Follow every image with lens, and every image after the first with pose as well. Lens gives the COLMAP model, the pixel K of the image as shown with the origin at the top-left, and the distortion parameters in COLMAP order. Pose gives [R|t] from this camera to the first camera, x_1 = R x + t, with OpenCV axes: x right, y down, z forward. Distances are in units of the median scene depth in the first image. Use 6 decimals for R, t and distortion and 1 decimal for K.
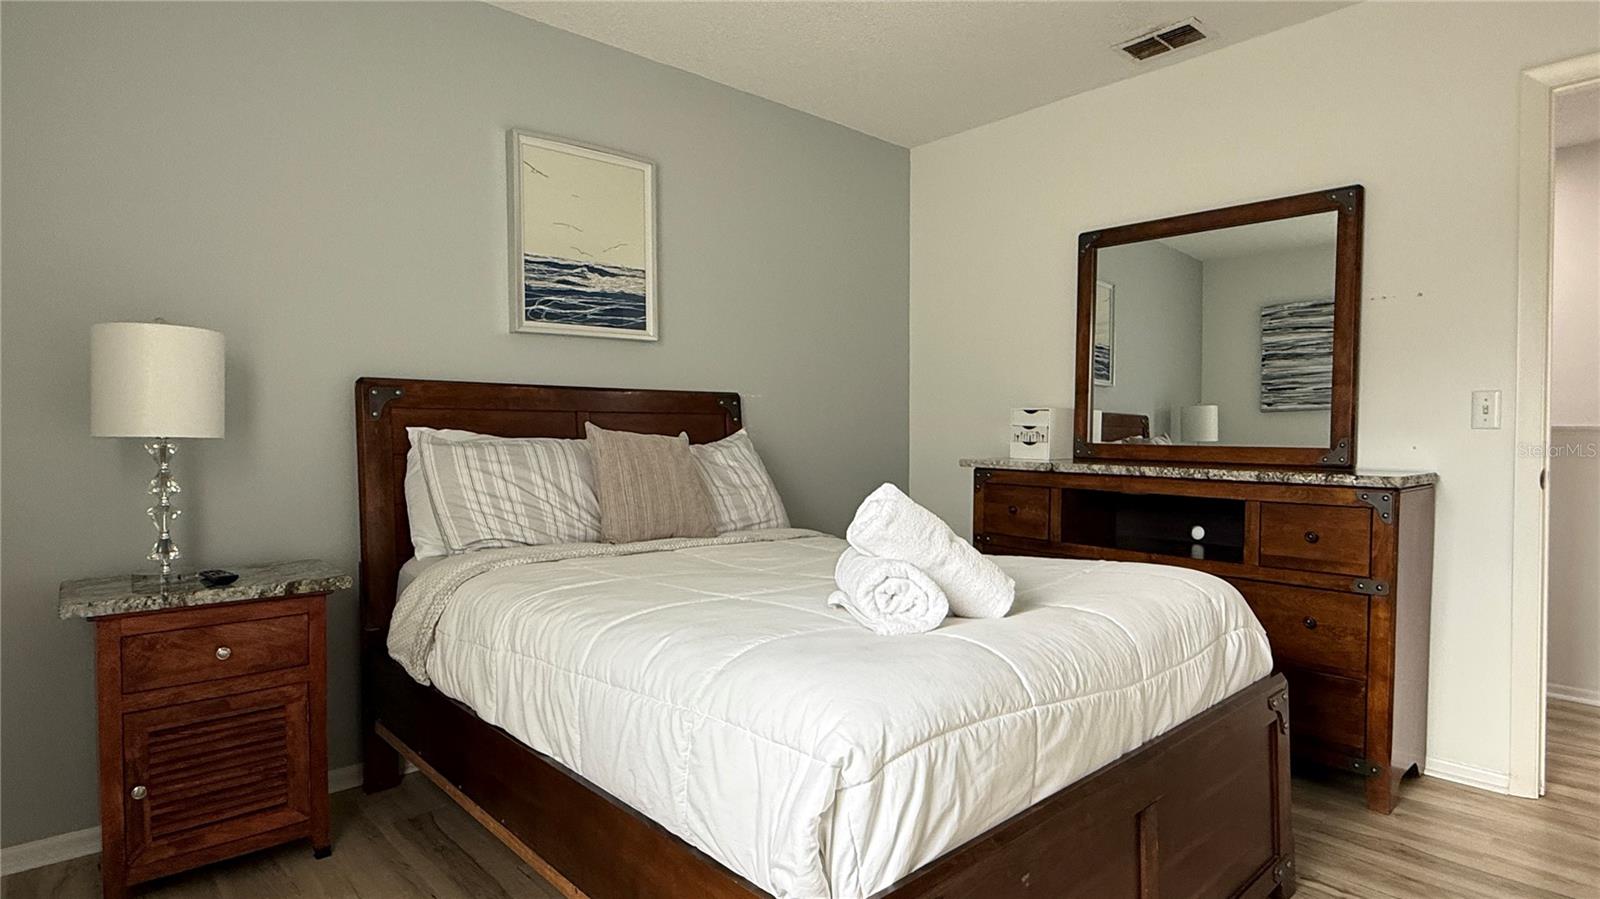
lens RADIAL K [[849.9, 0, 796.2], [0, 849.9, 449.4], [0, 0, 1]] dist [-0.000563, 0.000004]
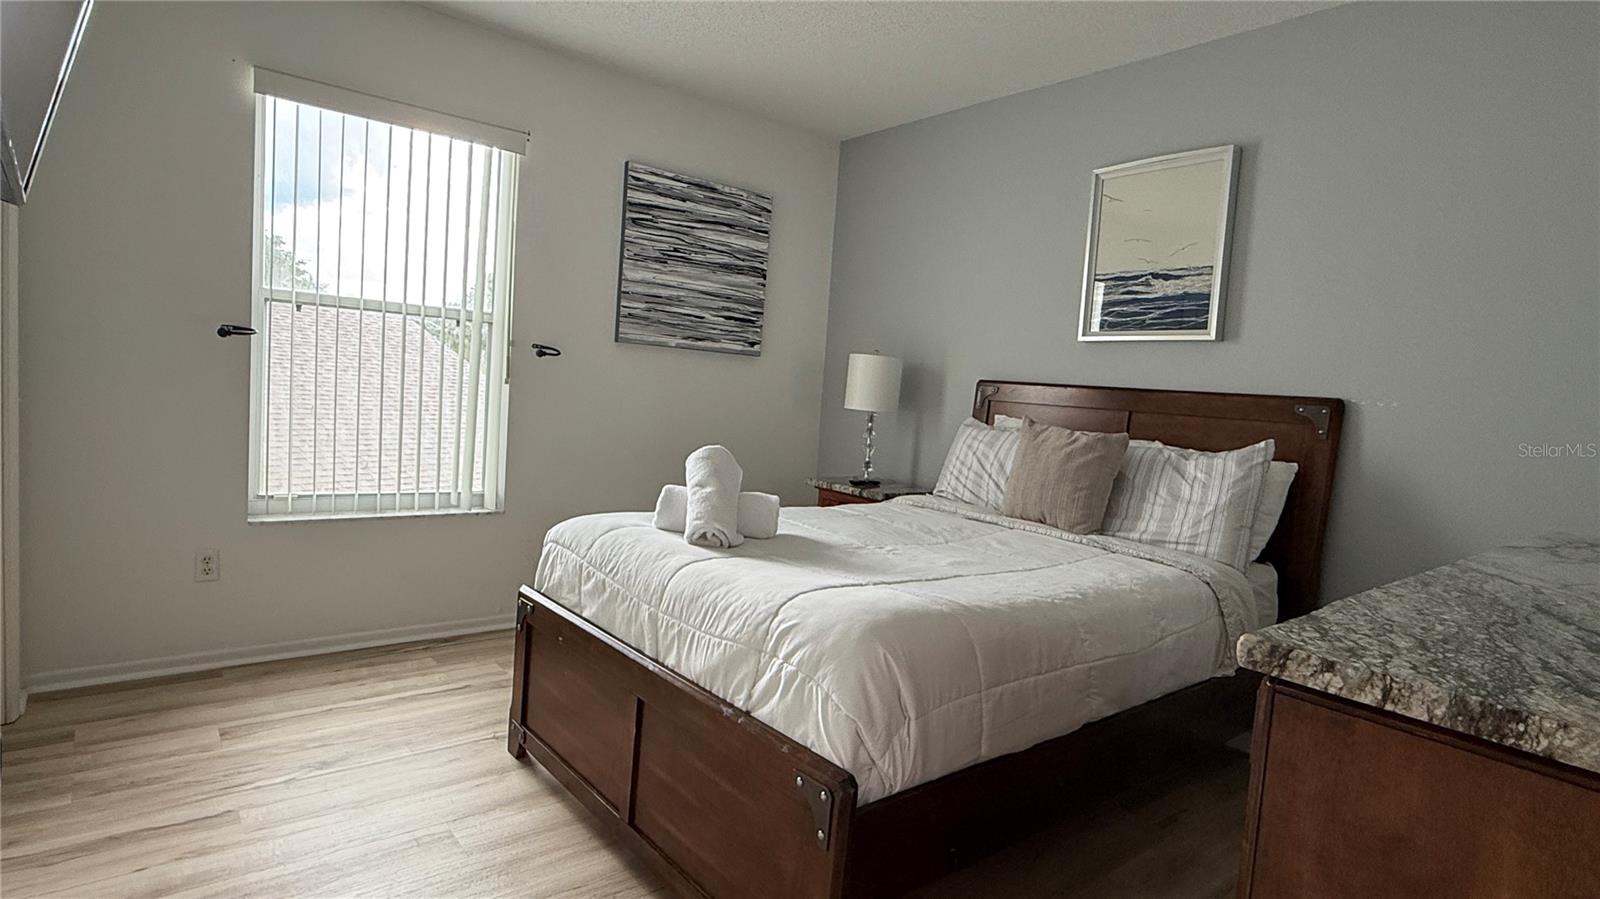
lens RADIAL K [[849.9, 0, 800.4], [0, 849.9, 447.3], [0, 0, 1]] dist [-0.000563, 0.000004]
pose [[-0.059810, 0.073117, -0.995528, 1.245041], [-0.087149, 0.993123, 0.078176, -0.068255], [0.994398, 0.091435, -0.053026, 0.946802]]
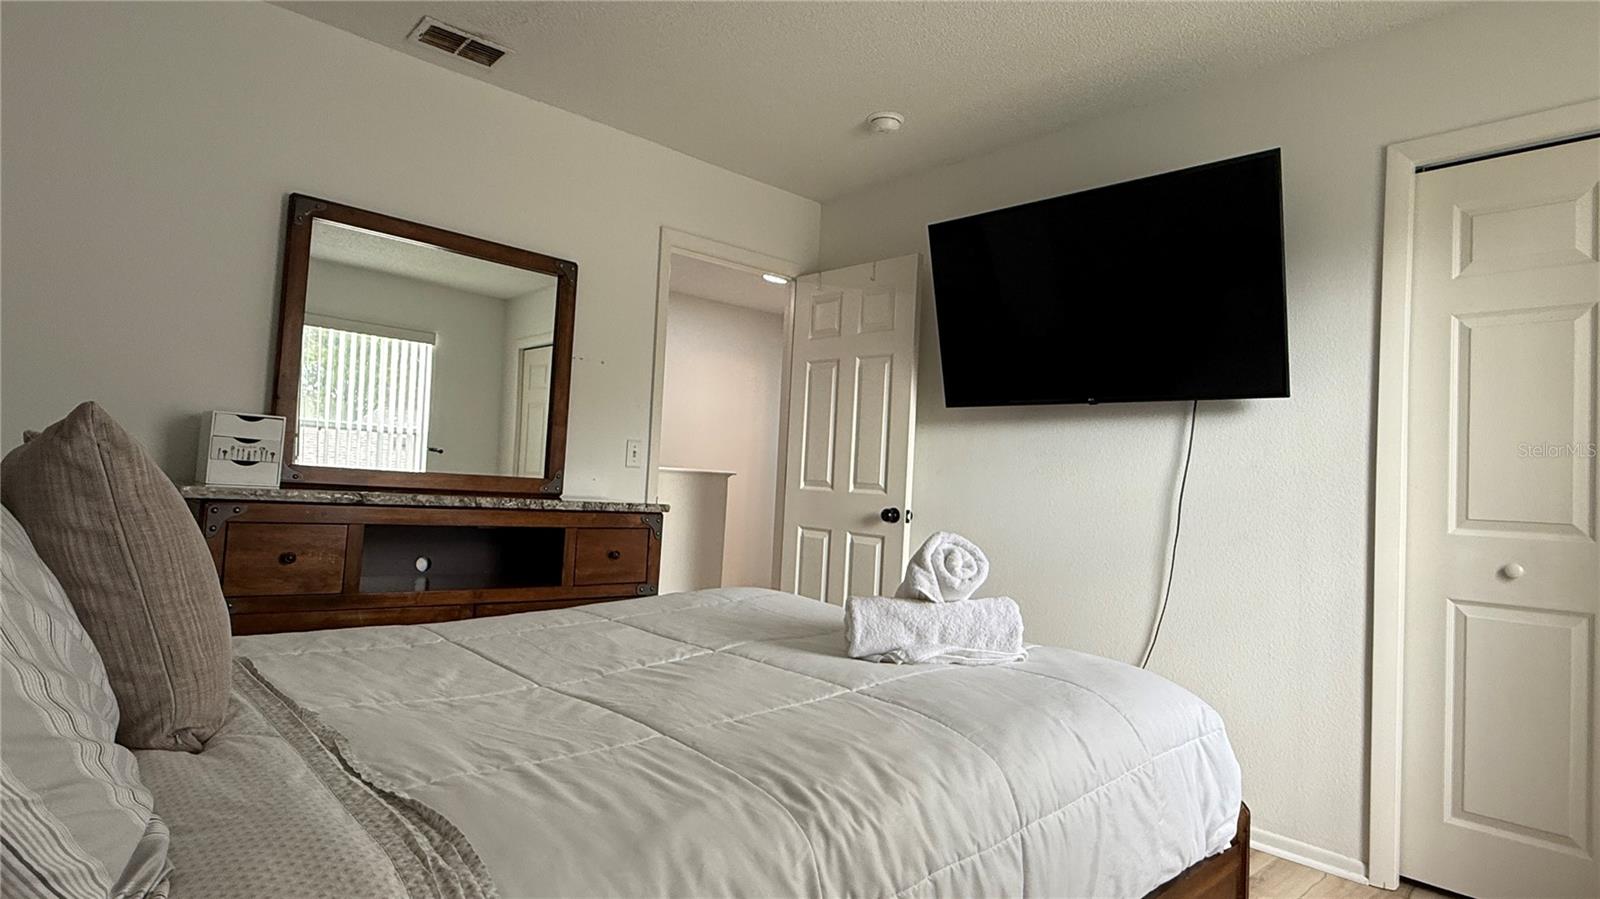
lens RADIAL K [[849.9, 0, 797.1], [0, 849.9, 448.4], [0, 0, 1]] dist [-0.000563, 0.000004]
pose [[-0.013403, 0.036215, 0.999254, -0.399490], [-0.035544, 0.998695, -0.036671, -0.008687], [-0.999278, -0.036009, -0.012098, 0.498681]]
